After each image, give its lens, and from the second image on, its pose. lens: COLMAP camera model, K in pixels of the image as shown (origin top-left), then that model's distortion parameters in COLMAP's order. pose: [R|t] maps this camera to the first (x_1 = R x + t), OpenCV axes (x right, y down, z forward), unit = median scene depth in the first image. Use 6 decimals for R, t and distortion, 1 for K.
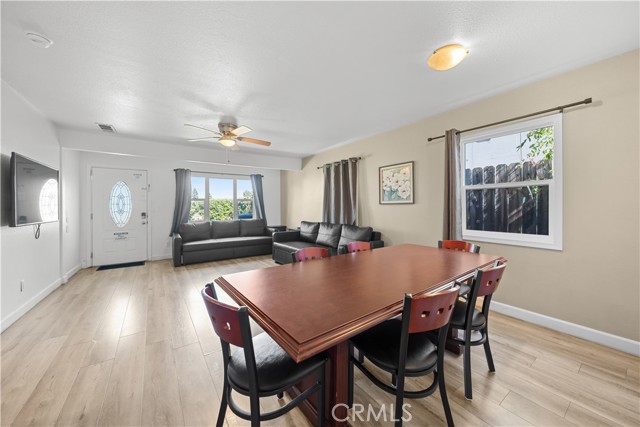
lens RADIAL K [[240.1, 0, 318.7], [0, 240.1, 205.4], [0, 0, 1]] dist [-0.000348, -0.000040]
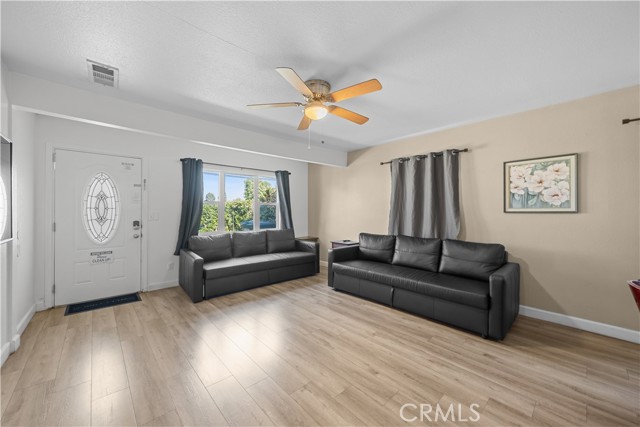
lens RADIAL K [[249.7, 0, 317.6], [0, 249.7, 211.8], [0, 0, 1]] dist [0.000027, -0.000002]
pose [[0.992203, 0.009300, 0.124284, -0.355151], [-0.009963, 0.999939, 0.004714, -0.004555], [-0.124232, -0.005916, 0.992236, 0.274905]]
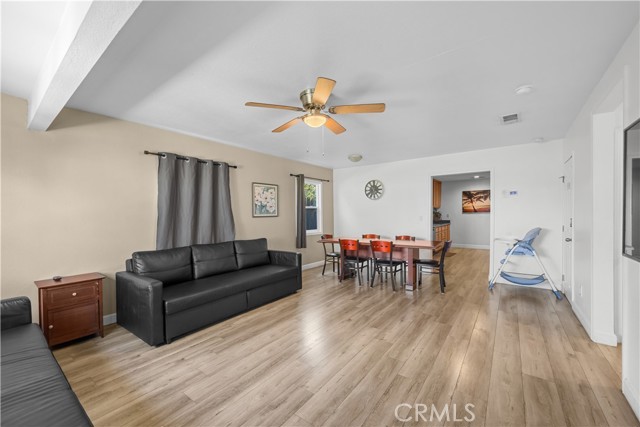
lens RADIAL K [[257.2, 0, 319.6], [0, 257.2, 214.9], [0, 0, 1]] dist [-0.000385, -0.000026]
pose [[-0.324156, 0.004091, 0.945995, -0.810532], [0.008207, 0.999965, -0.001512, -0.009213], [-0.945968, 0.007273, -0.324178, 0.955030]]
